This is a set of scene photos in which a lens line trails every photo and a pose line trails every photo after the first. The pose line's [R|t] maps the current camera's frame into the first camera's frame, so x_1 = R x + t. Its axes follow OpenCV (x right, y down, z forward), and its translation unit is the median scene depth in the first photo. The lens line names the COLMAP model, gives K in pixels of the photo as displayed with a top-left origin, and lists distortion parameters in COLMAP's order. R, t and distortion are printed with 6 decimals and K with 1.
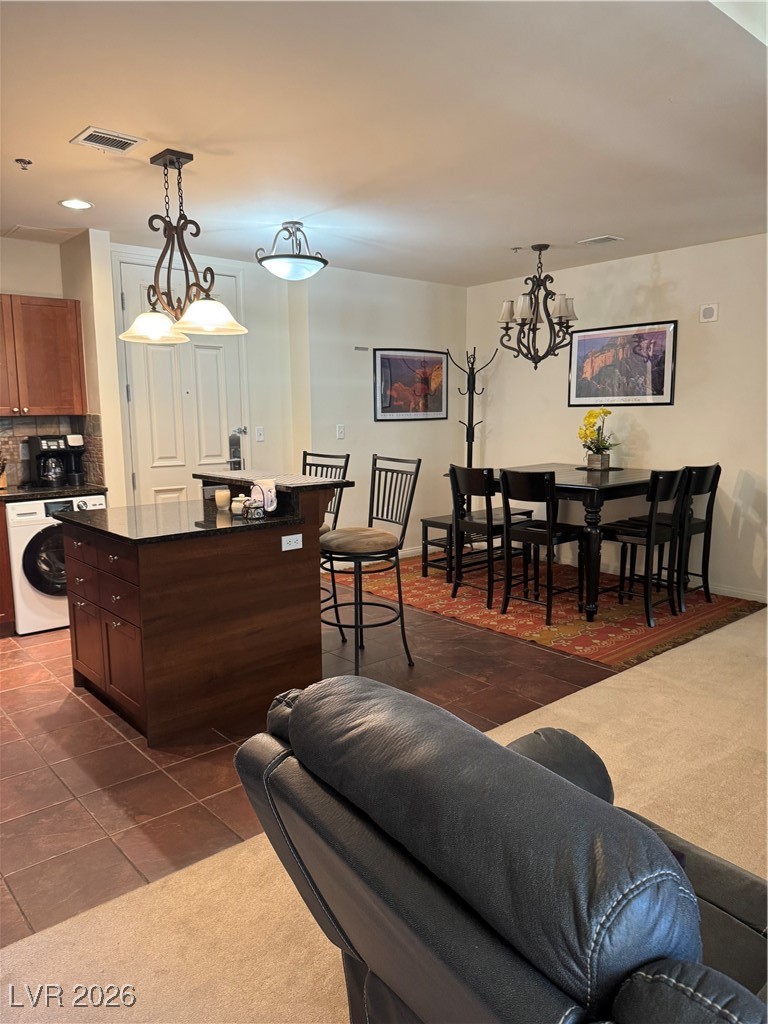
lens RADIAL K [[717.2, 0, 379.1], [0, 717.2, 514.8], [0, 0, 1]] dist [0.082111, -0.110022]
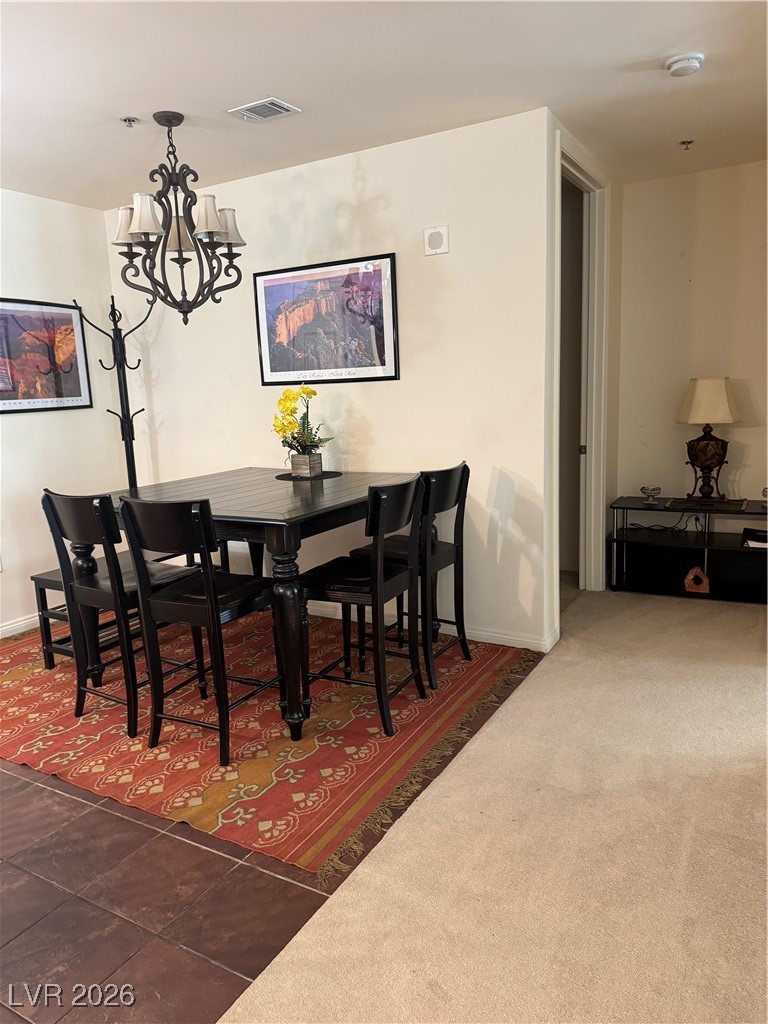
lens RADIAL K [[717.2, 0, 377.0], [0, 717.2, 514.7], [0, 0, 1]] dist [0.082111, -0.110022]
pose [[0.945941, -0.087297, 0.312370, 0.171452], [0.079796, 0.996134, 0.036742, -0.052552], [-0.314370, -0.009829, 0.949250, 0.380760]]
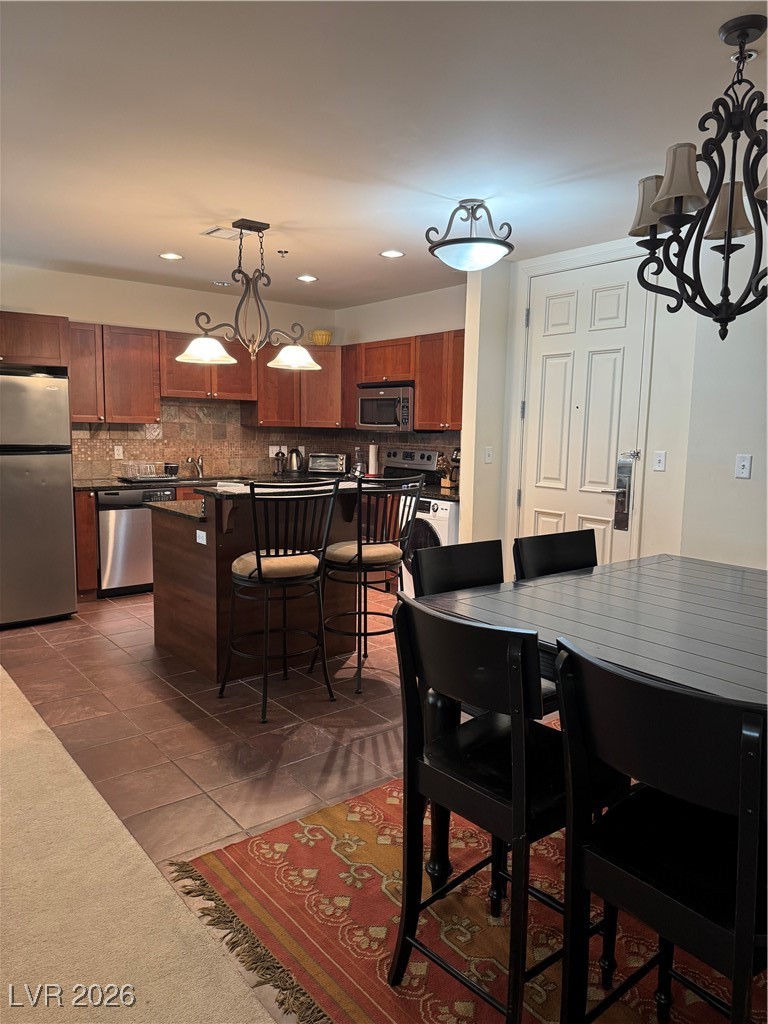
lens RADIAL K [[717.2, 0, 388.1], [0, 717.2, 512.3], [0, 0, 1]] dist [0.082111, -0.110022]
pose [[-0.040515, 0.130828, -0.990577, 0.670285], [-0.162758, 0.977286, 0.135729, -0.136943], [0.985834, 0.166724, -0.018301, 0.875983]]
